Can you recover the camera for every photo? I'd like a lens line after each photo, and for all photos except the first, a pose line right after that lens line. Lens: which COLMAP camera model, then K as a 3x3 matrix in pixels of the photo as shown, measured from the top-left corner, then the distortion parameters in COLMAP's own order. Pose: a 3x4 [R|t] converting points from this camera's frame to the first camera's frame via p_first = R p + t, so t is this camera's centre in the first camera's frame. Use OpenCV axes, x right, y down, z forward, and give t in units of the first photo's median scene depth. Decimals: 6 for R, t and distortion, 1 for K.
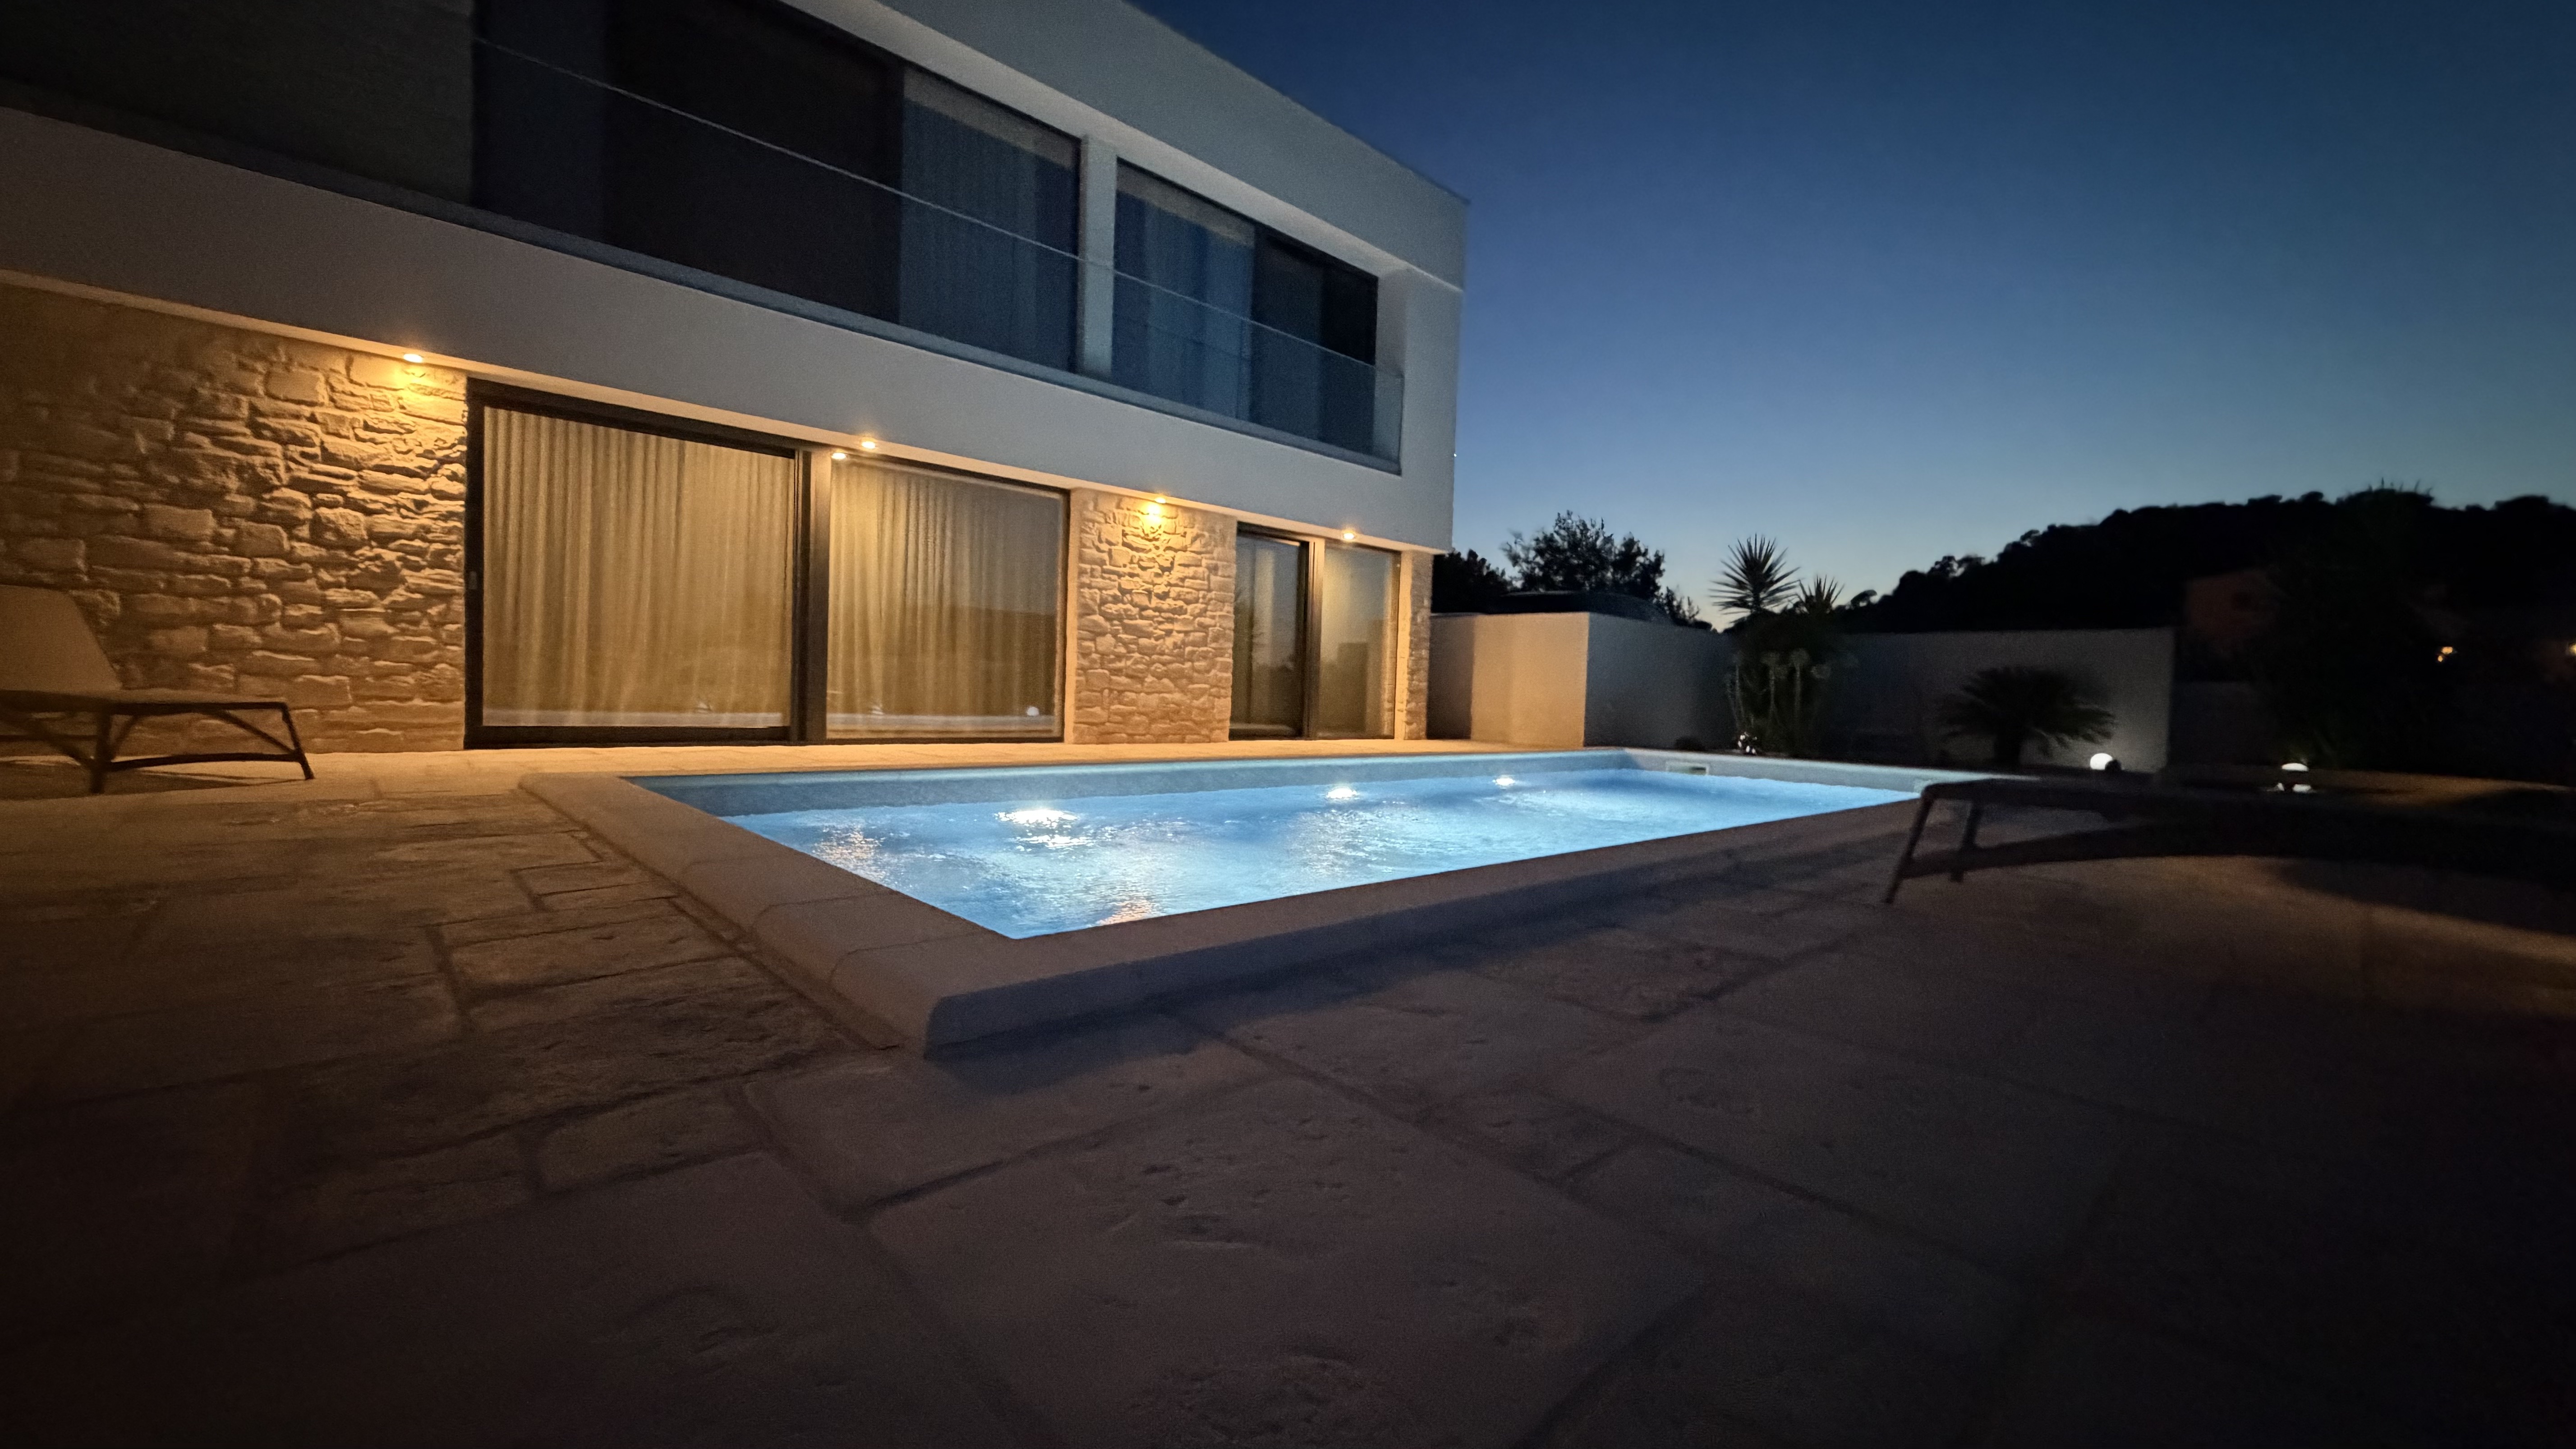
lens RADIAL K [[1027.5, 0, 1283.7], [0, 1027.5, 718.1], [0, 0, 1]] dist [-0.001497, 0.000124]
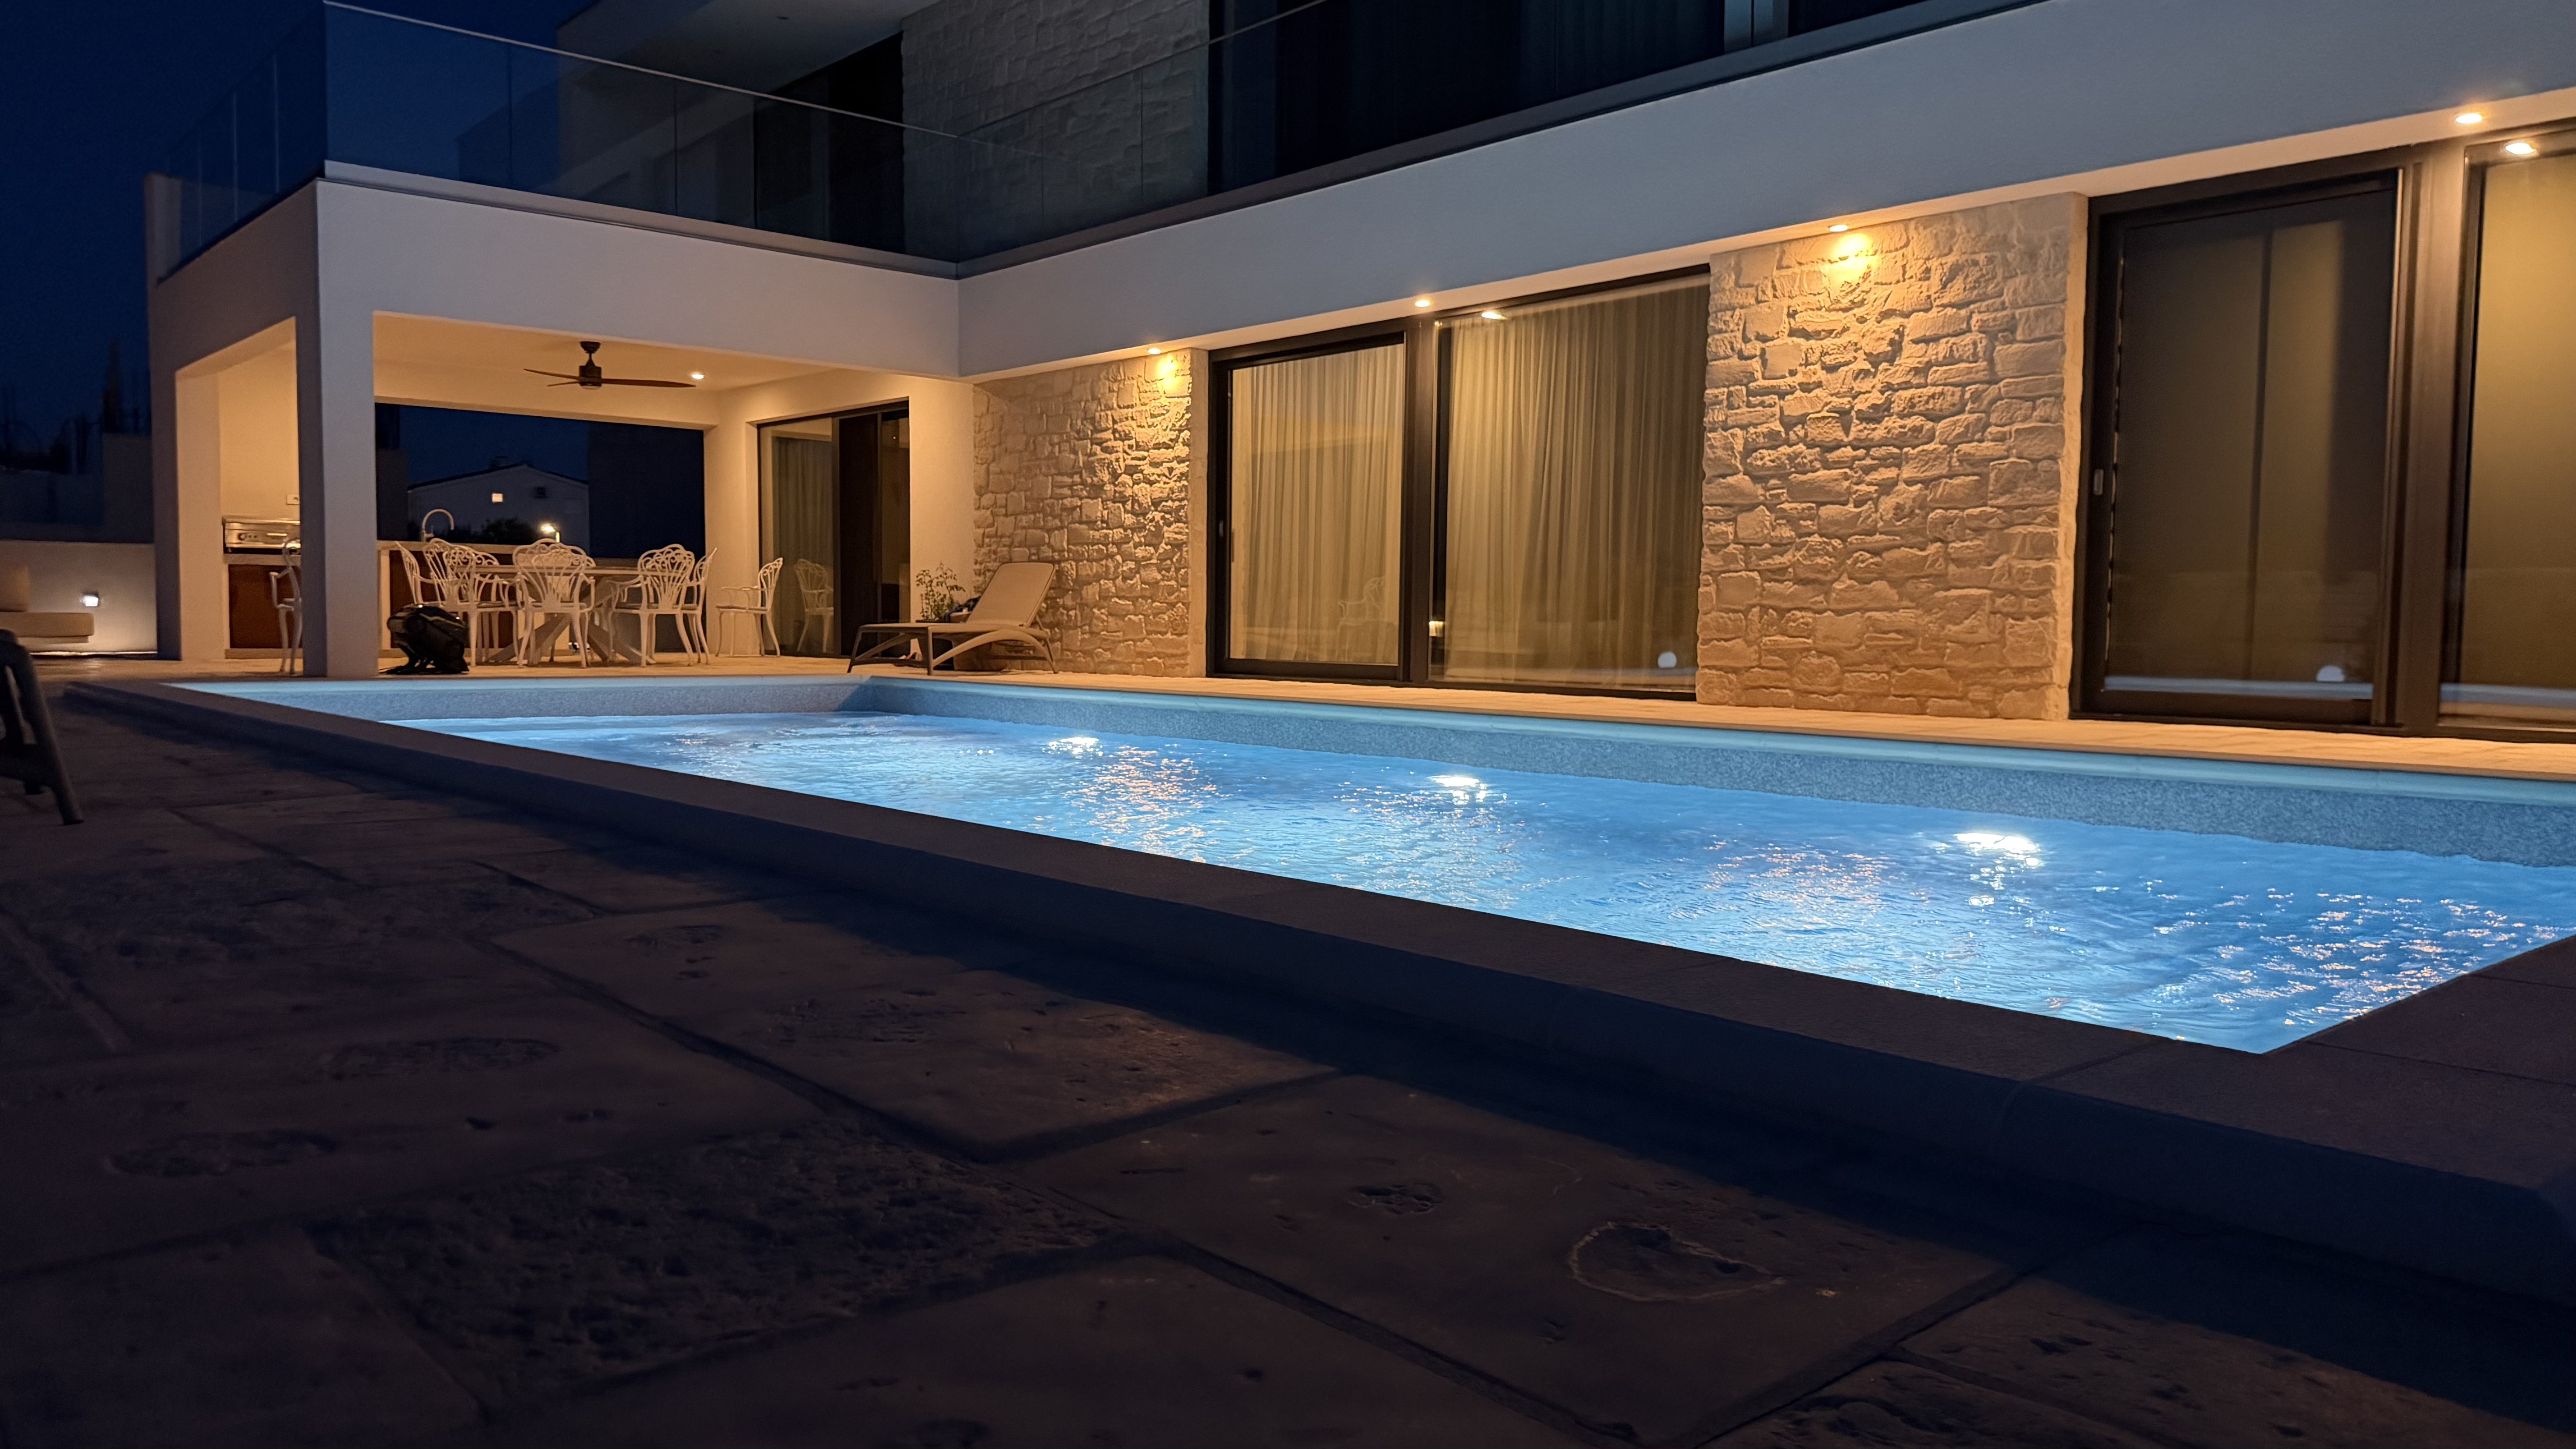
lens RADIAL K [[1798.7, 0, 1289.3], [0, 1798.7, 724.8], [0, 0, 1]] dist [0.006749, -0.017877]
pose [[-0.055131, 0.031478, -0.997983, 0.789793], [-0.027320, 0.999081, 0.033022, 0.009555], [0.998105, 0.029086, -0.054220, 0.793183]]
